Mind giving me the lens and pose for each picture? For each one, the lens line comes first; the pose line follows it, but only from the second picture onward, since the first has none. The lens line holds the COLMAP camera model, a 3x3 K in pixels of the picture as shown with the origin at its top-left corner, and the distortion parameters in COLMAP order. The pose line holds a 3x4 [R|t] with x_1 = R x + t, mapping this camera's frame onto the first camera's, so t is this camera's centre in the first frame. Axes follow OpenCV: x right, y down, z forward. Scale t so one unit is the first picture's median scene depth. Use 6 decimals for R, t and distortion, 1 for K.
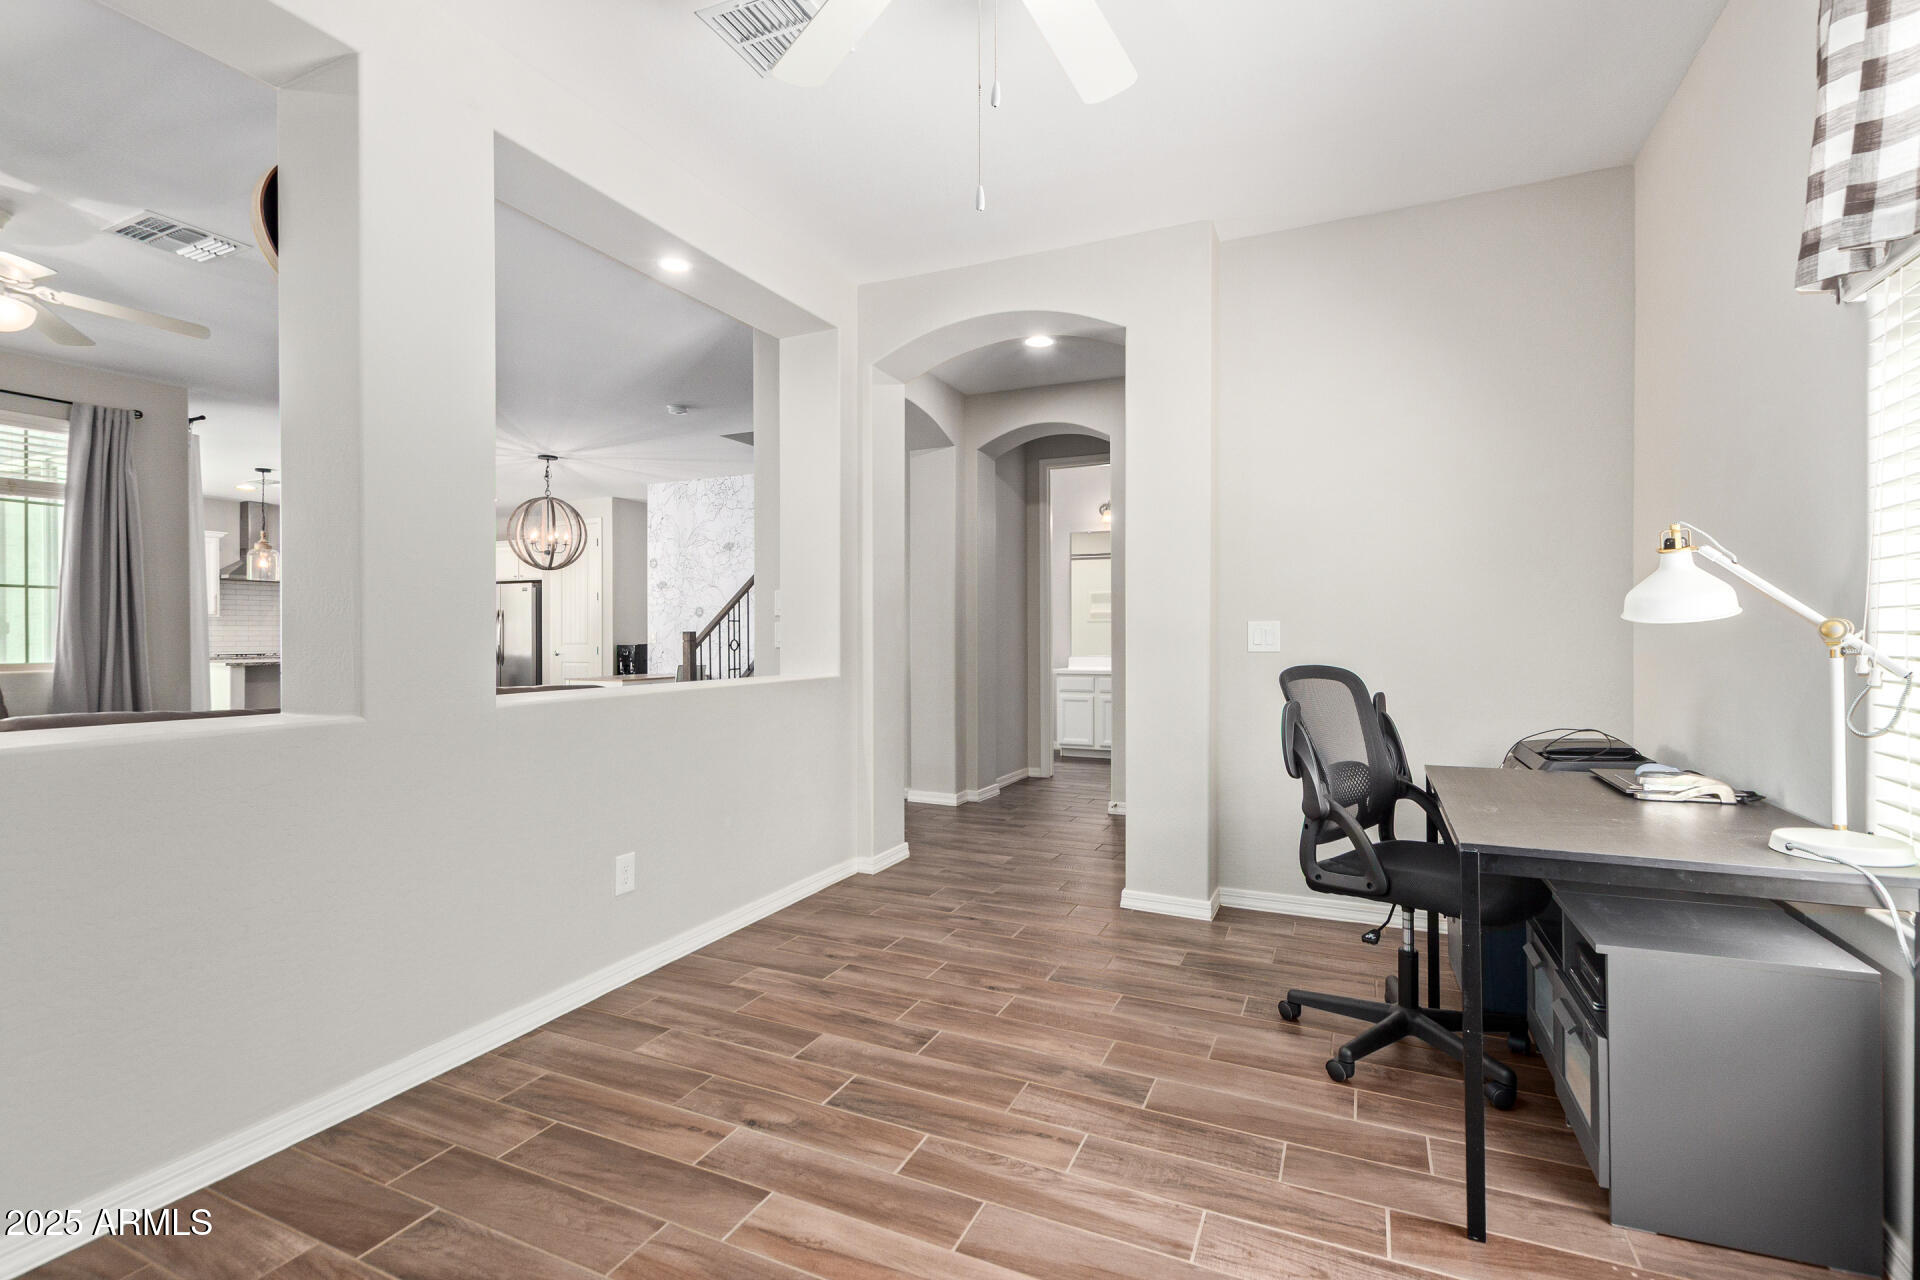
lens RADIAL K [[880.2, 0, 958.8], [0, 880.2, 632.2], [0, 0, 1]] dist [0.002694, -0.000839]
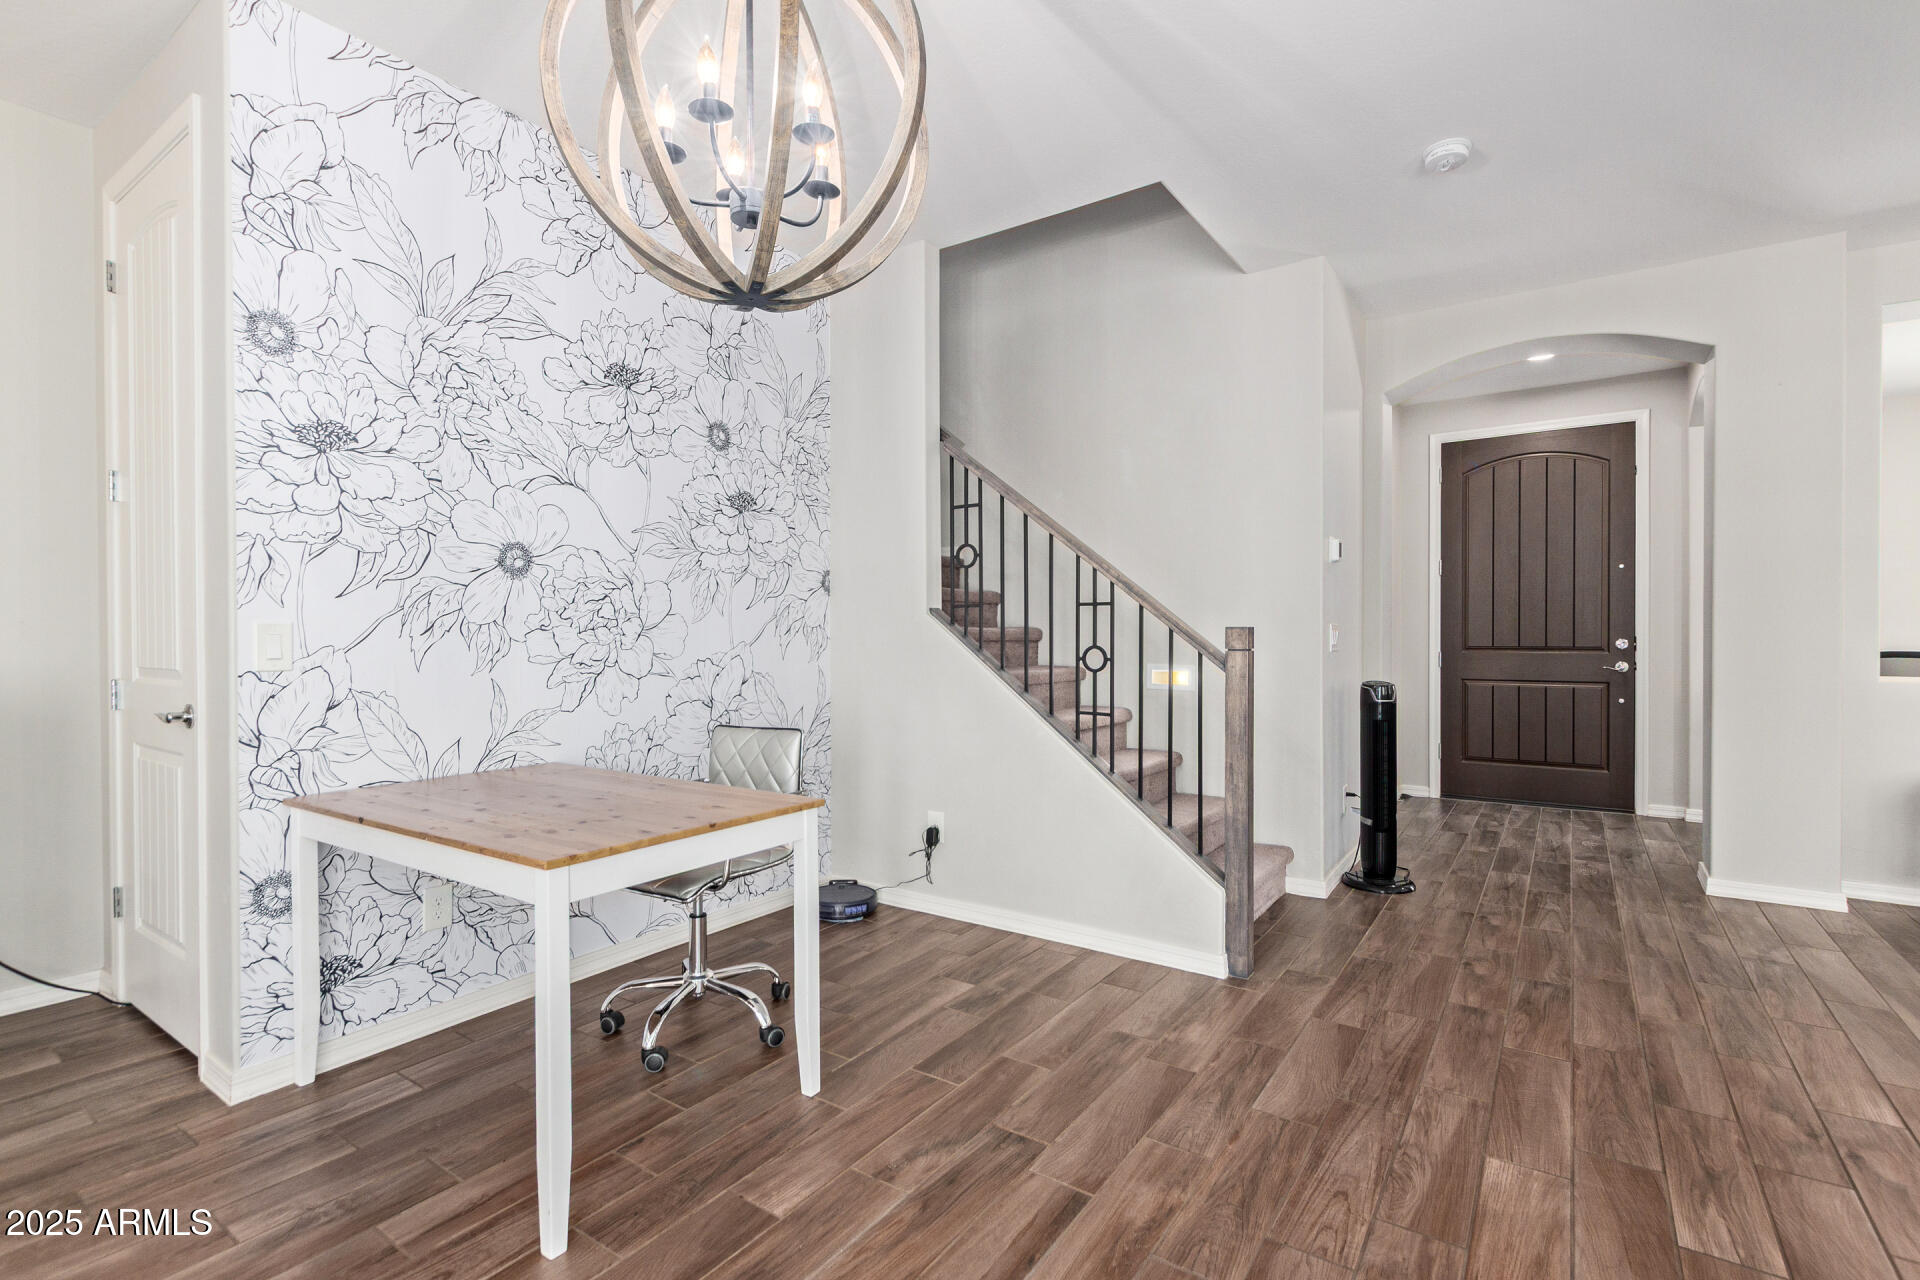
lens RADIAL K [[880.2, 0, 959.4], [0, 880.2, 647.0], [0, 0, 1]] dist [0.002694, -0.000839]
pose [[0.258934, 0.003382, 0.965889, -0.603364], [0.004588, 0.999978, -0.004731, 0.009617], [-0.965884, 0.005656, 0.258913, 0.862978]]
